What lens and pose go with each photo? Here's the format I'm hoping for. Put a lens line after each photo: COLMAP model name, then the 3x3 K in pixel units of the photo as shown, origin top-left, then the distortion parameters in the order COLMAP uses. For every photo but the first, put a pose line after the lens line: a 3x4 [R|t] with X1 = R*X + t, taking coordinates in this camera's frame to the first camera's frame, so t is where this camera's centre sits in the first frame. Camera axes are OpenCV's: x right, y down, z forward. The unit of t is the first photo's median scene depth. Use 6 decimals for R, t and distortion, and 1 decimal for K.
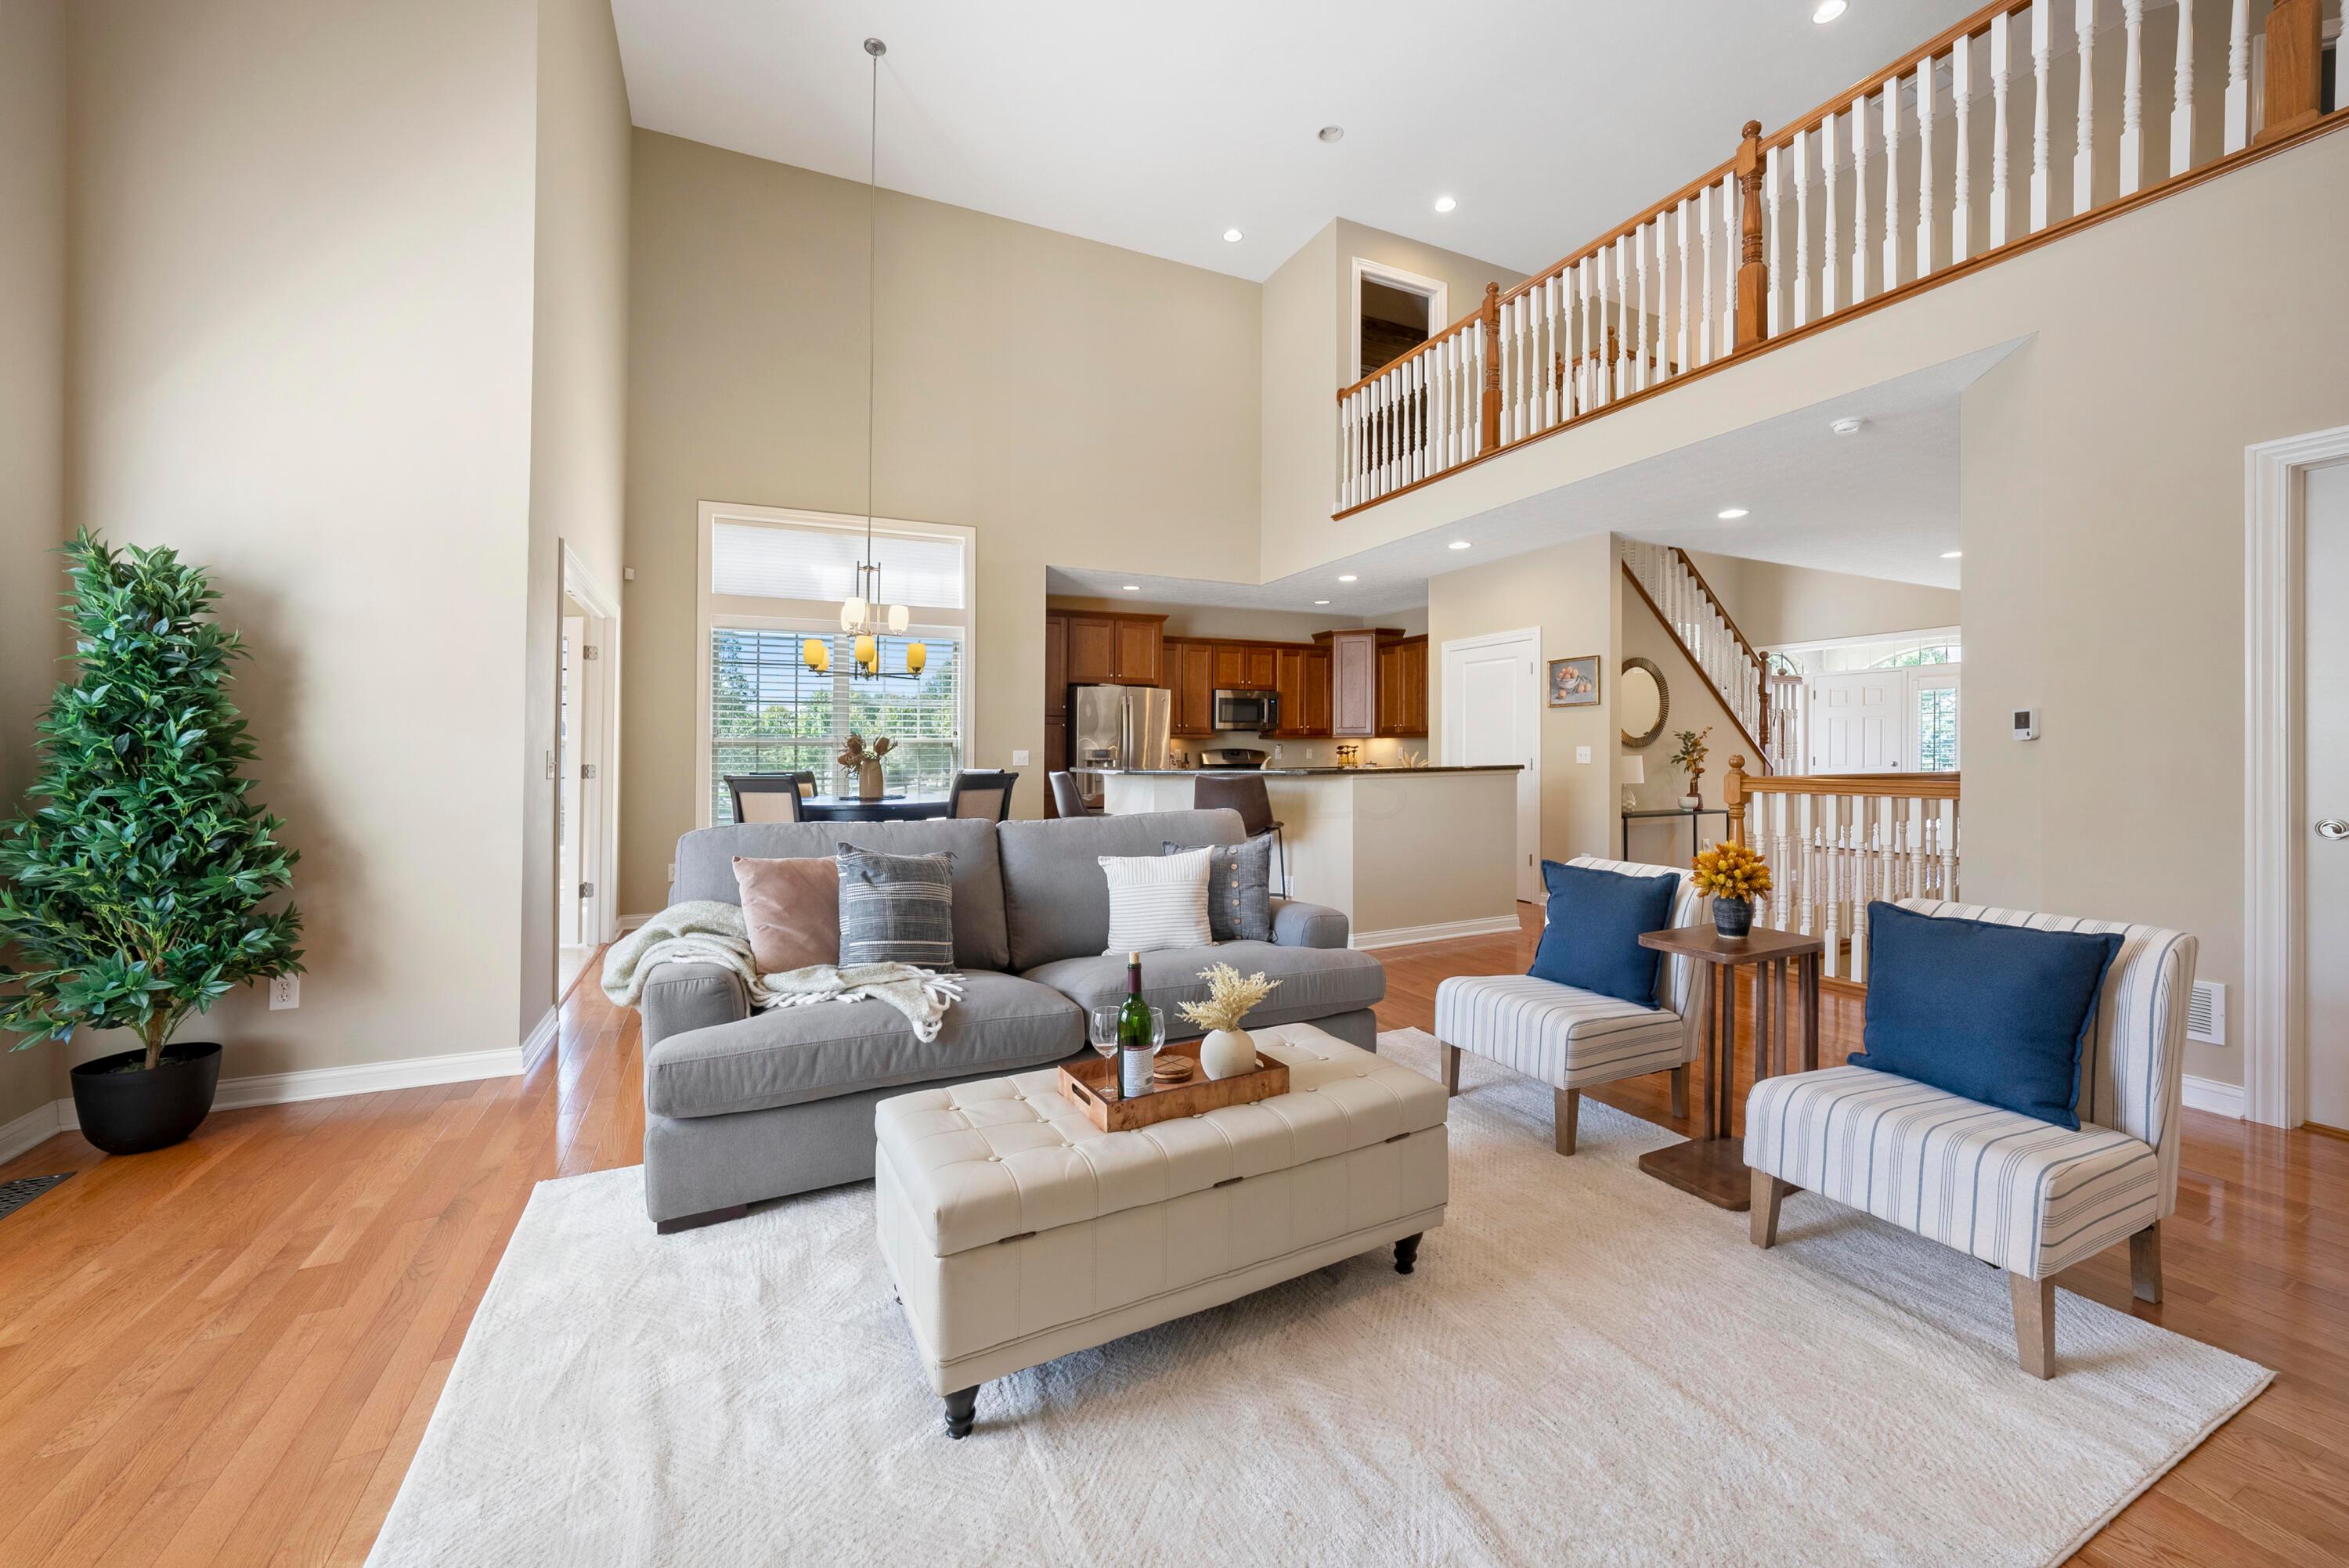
lens RADIAL K [[892.2, 0, 1170.6], [0, 892.2, 775.7], [0, 0, 1]] dist [-0.000538, 0.000114]
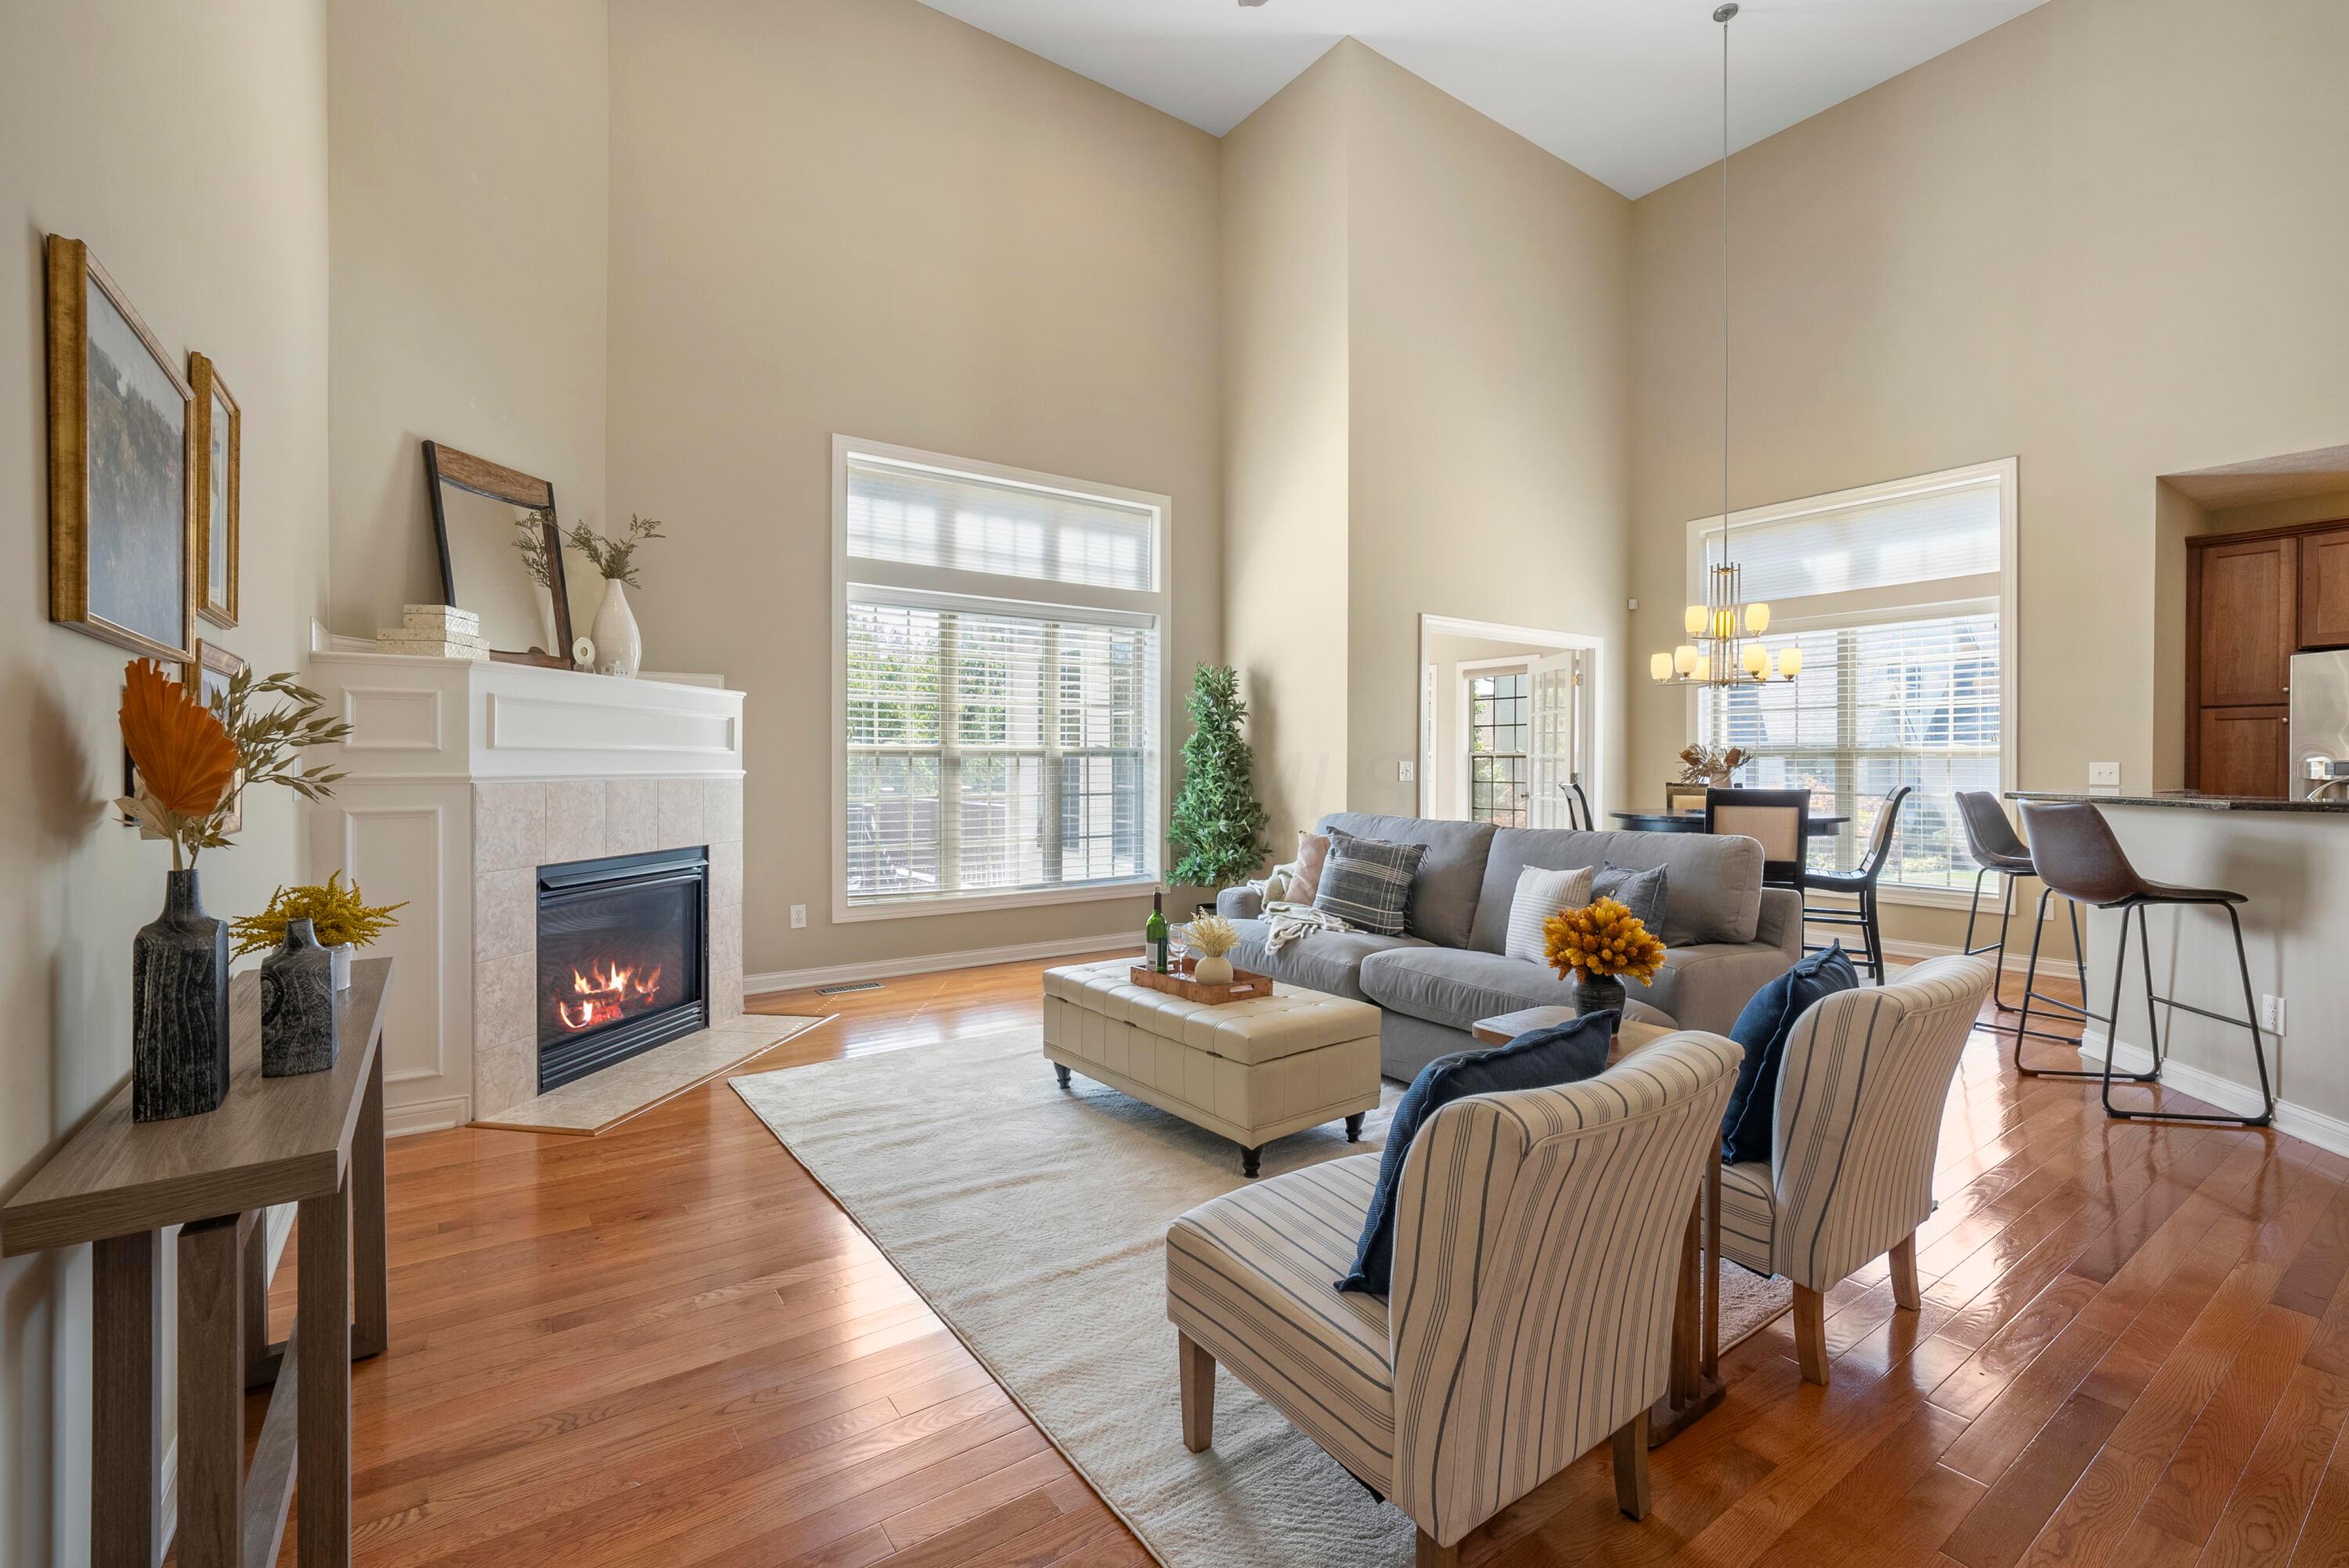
lens RADIAL K [[992.4, 0, 1165.9], [0, 992.4, 764.2], [0, 0, 1]] dist [-0.007362, 0.000254]
pose [[0.159341, 0.008914, -0.987183, 0.398336], [-0.028986, 0.999570, 0.004347, -0.008642], [0.986798, 0.027922, 0.159531, 0.157818]]
